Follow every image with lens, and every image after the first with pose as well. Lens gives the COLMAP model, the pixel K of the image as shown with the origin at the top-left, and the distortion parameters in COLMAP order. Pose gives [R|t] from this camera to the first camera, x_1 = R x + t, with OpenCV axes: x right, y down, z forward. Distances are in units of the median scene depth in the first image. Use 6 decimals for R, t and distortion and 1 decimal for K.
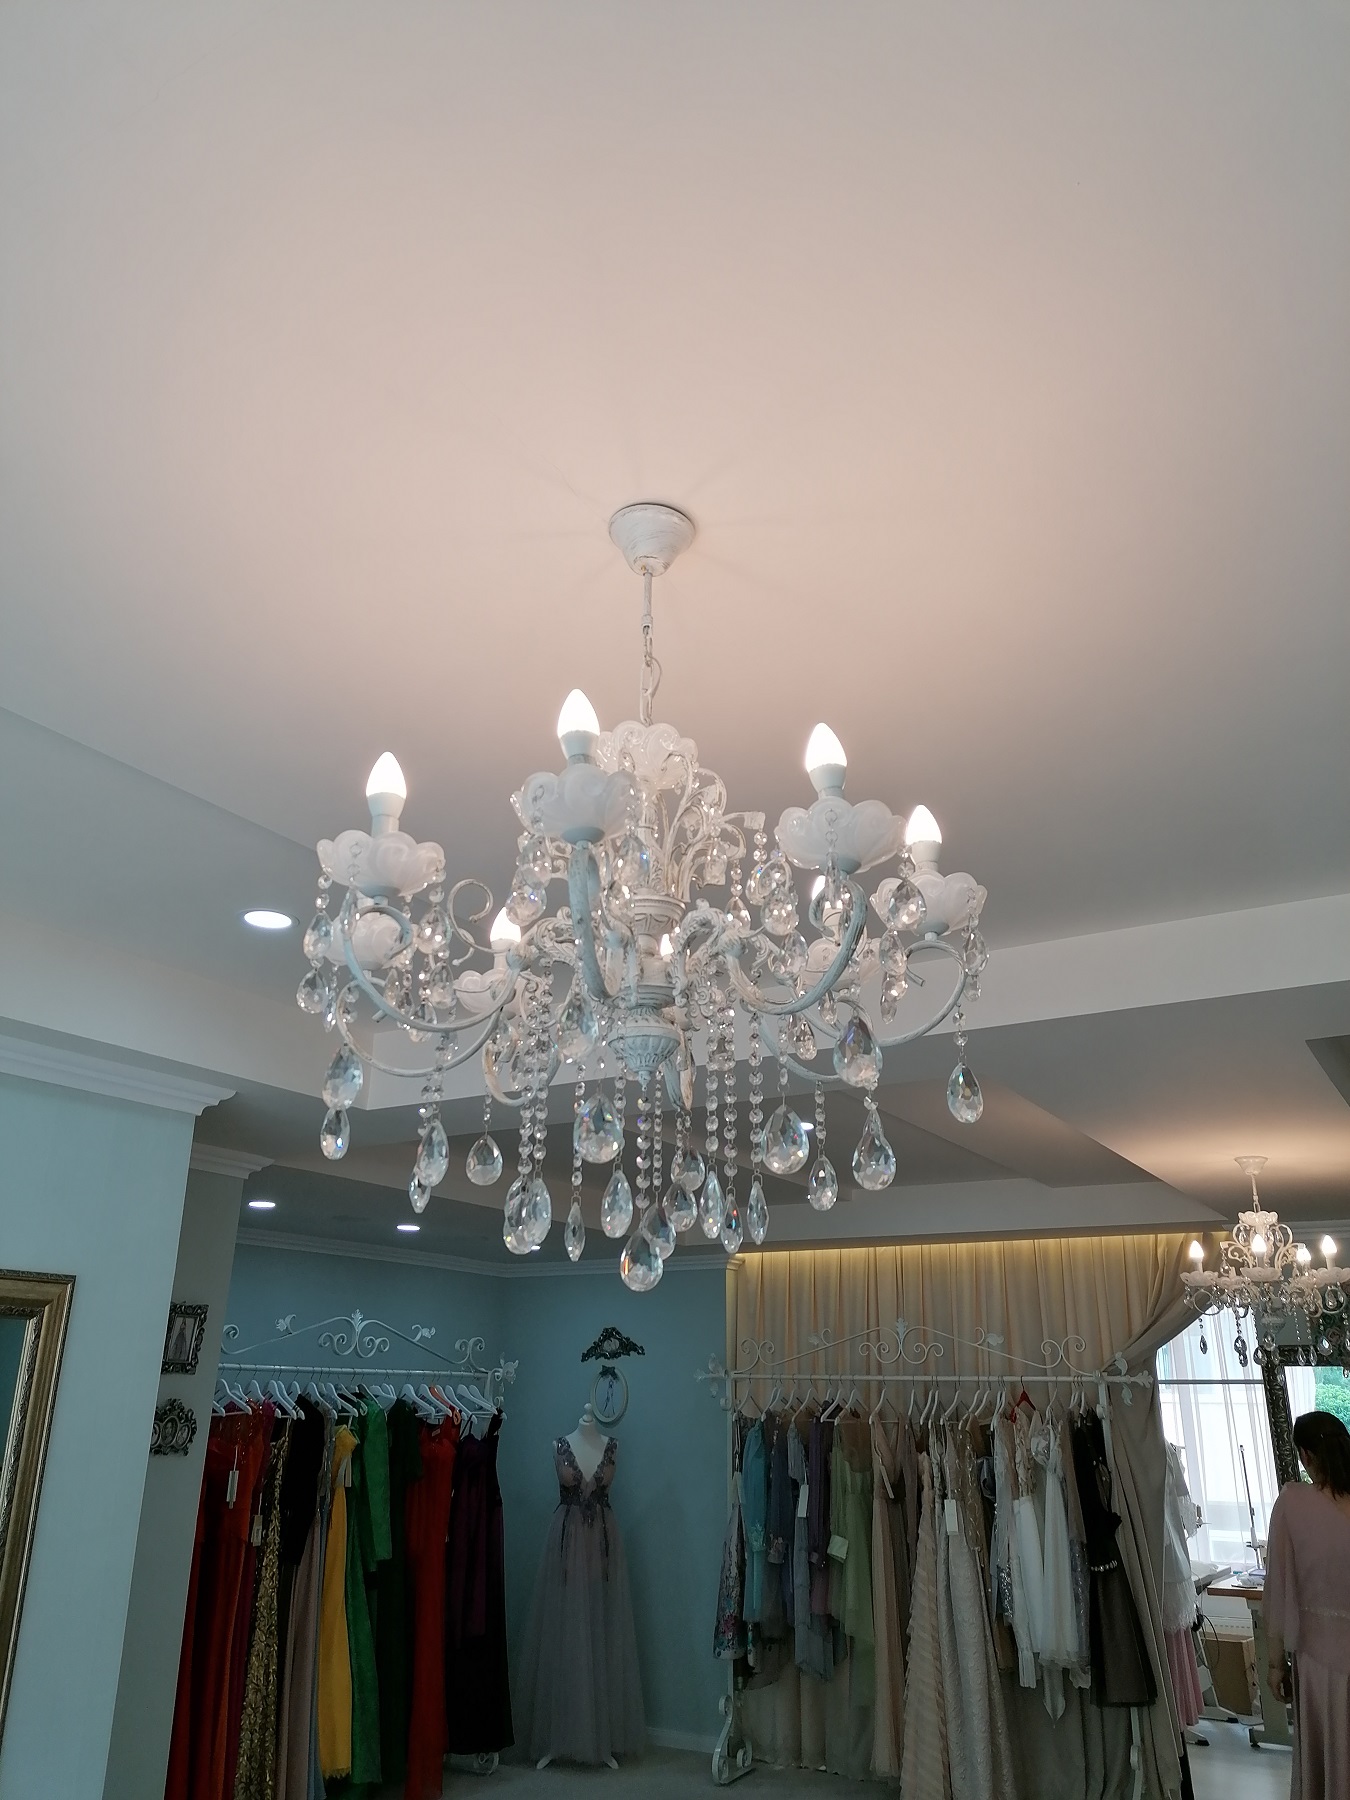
lens RADIAL K [[1327.9, 0, 669.9], [0, 1327.9, 872.8], [0, 0, 1]] dist [0.083170, -0.093576]
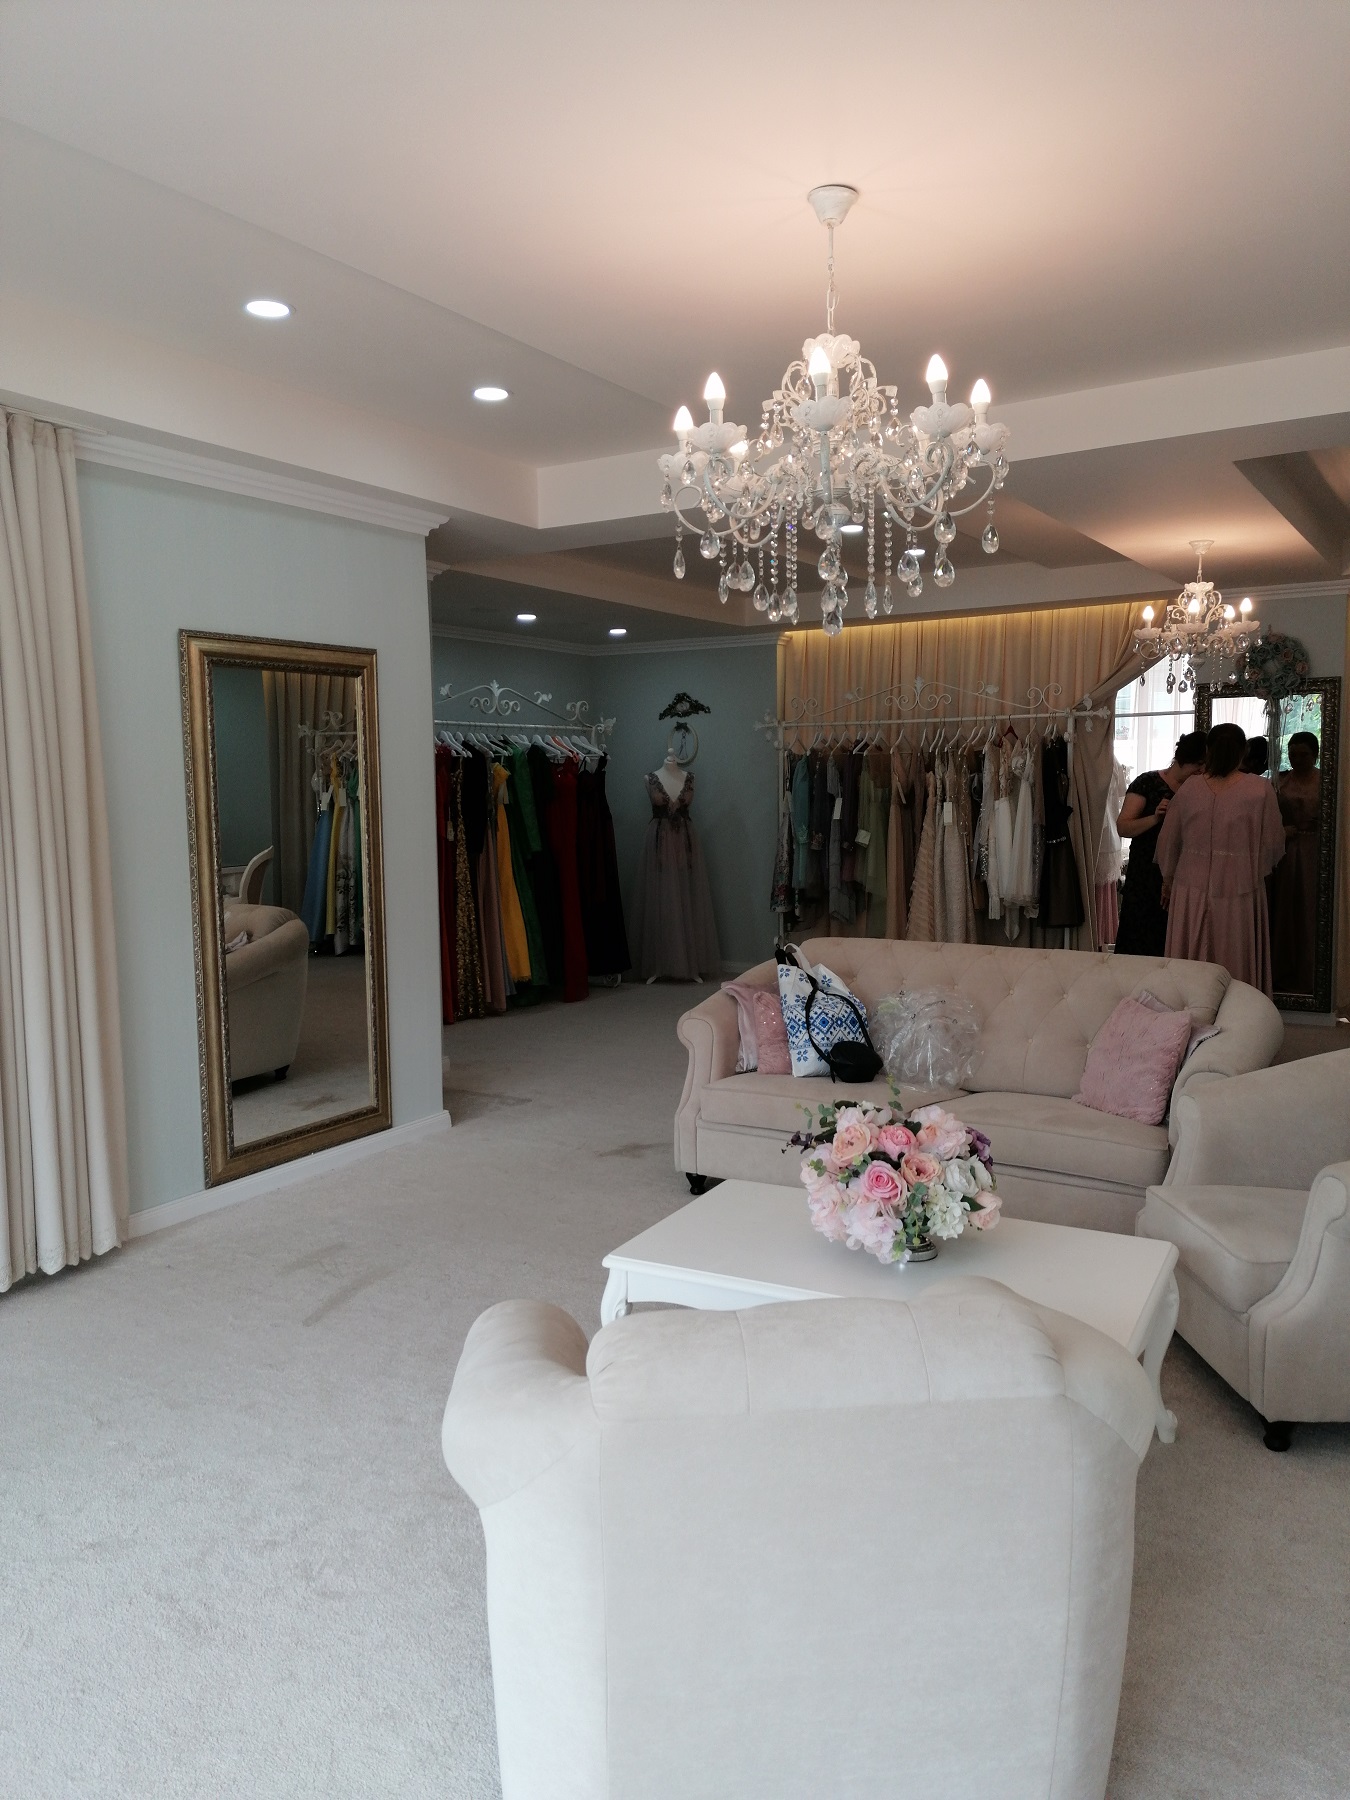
lens RADIAL K [[1327.9, 0, 681.9], [0, 1327.9, 894.5], [0, 0, 1]] dist [0.083170, -0.093576]
pose [[0.999654, -0.025958, -0.004349, -0.055047], [0.025143, 0.892981, 0.449392, -0.059774], [-0.007781, -0.449346, 0.893324, -0.231639]]
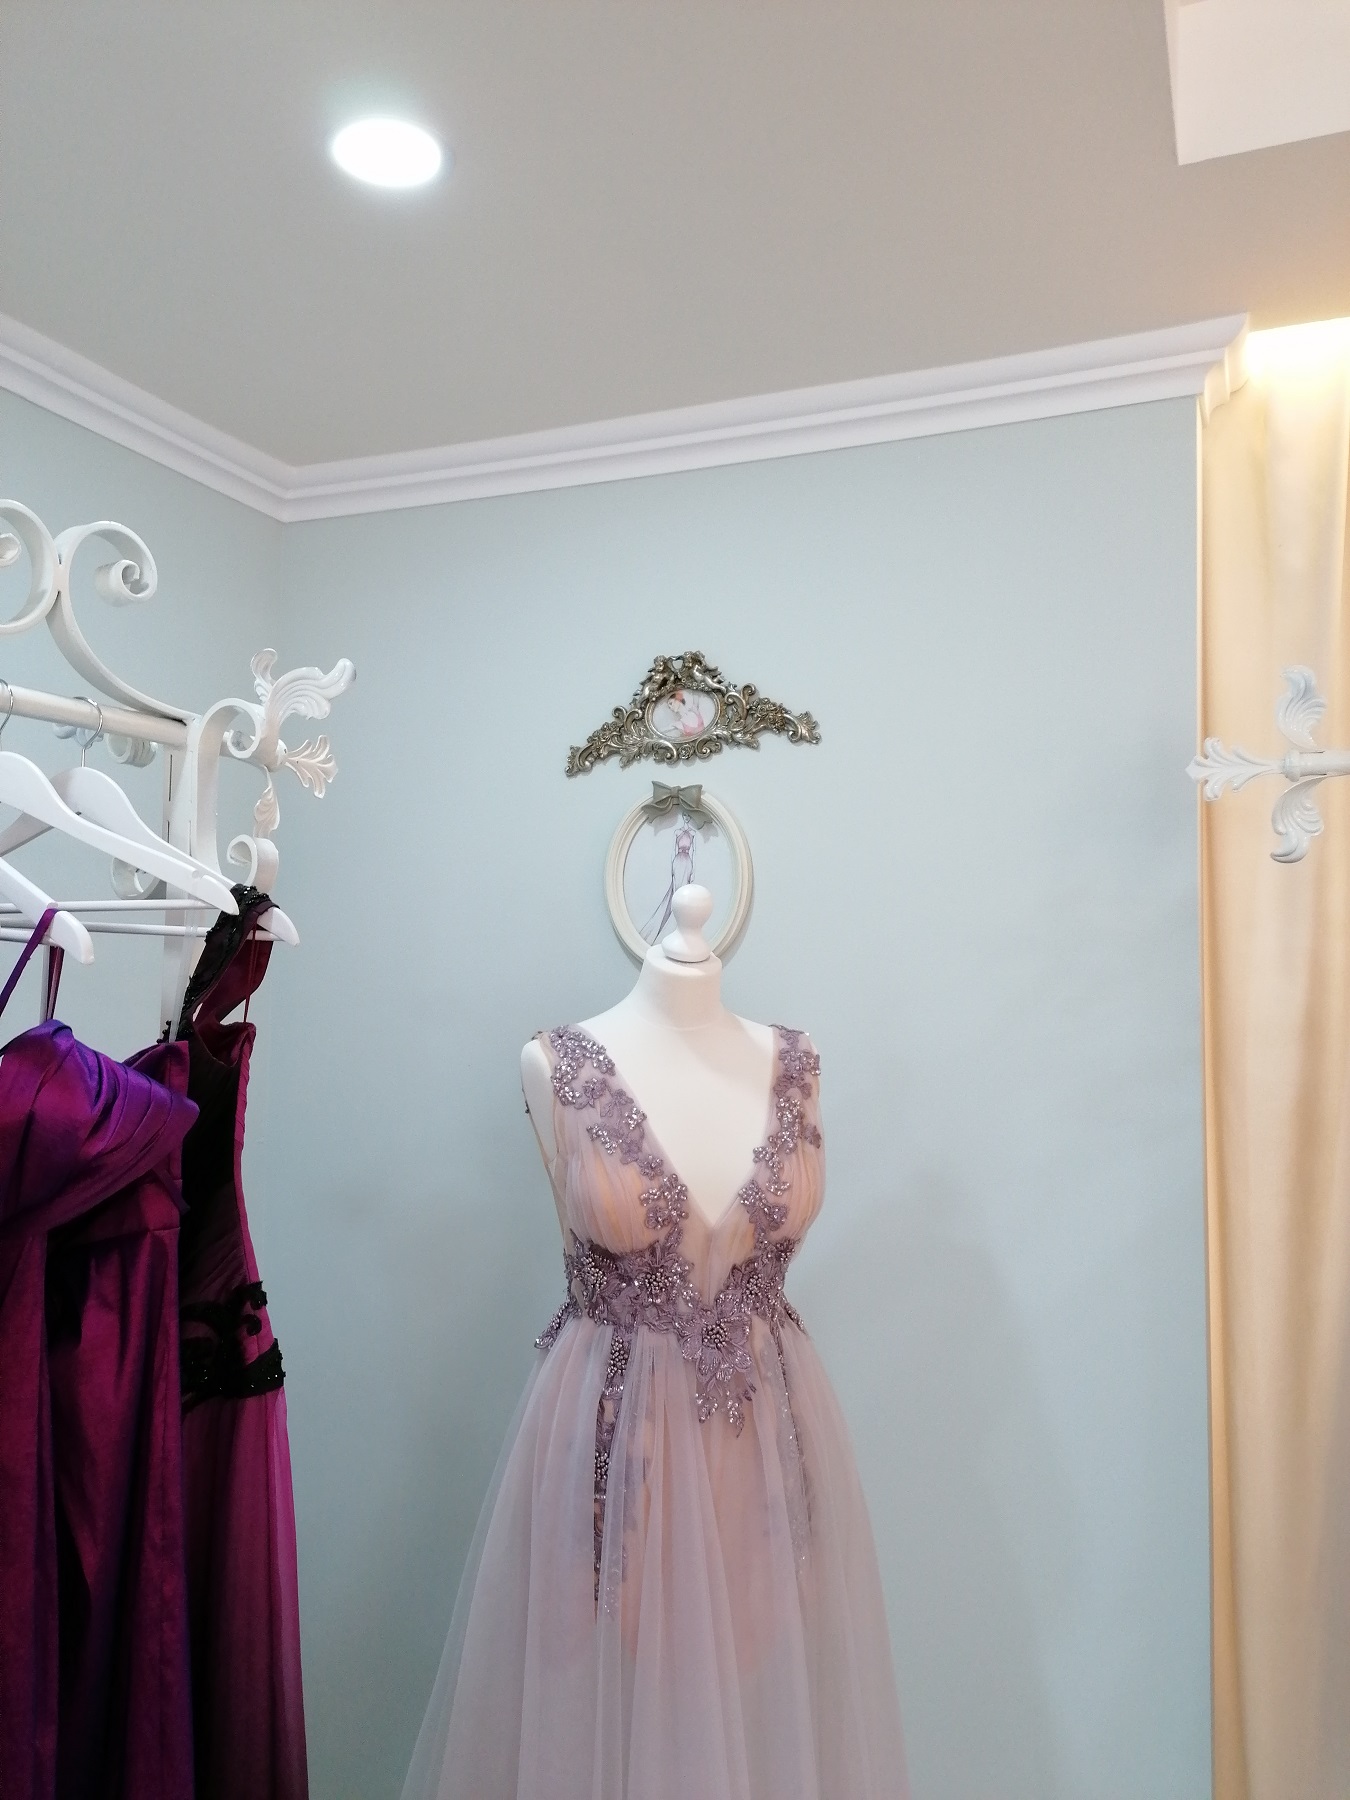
lens RADIAL K [[1327.9, 0, 668.2], [0, 1327.9, 900.1], [0, 0, 1]] dist [0.083170, -0.093576]
pose [[0.989058, 0.006887, 0.147368, -0.109115], [-0.053960, 0.946582, 0.317917, 0.377356], [-0.137307, -0.322390, 0.936596, 0.914554]]
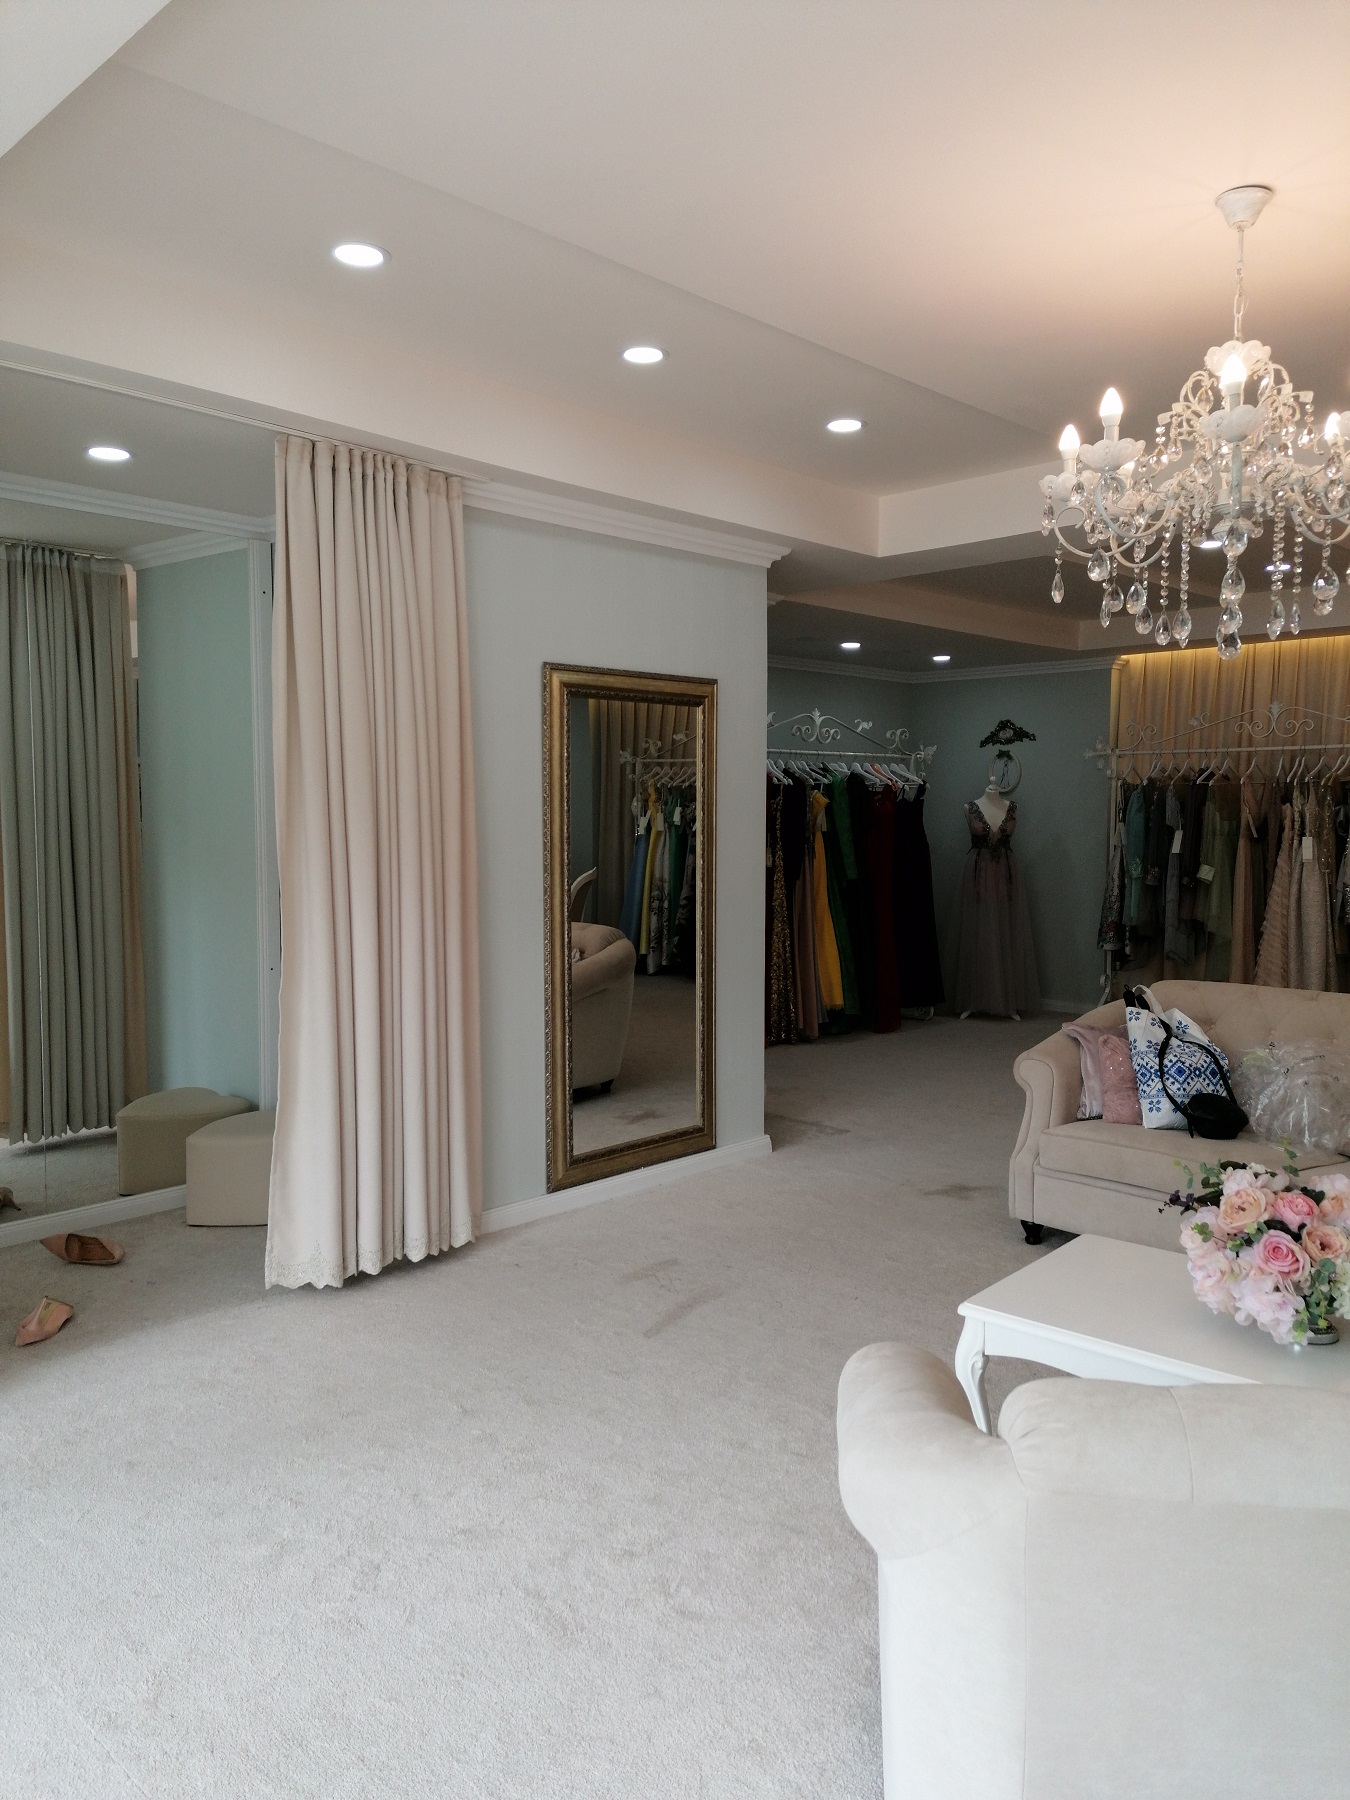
lens RADIAL K [[1327.9, 0, 672.6], [0, 1327.9, 890.0], [0, 0, 1]] dist [0.083170, -0.093576]
pose [[0.973601, 0.002757, -0.228241, -0.076899], [0.094705, 0.904919, 0.414912, -0.060536], [0.207683, -0.425575, 0.880769, -0.230487]]
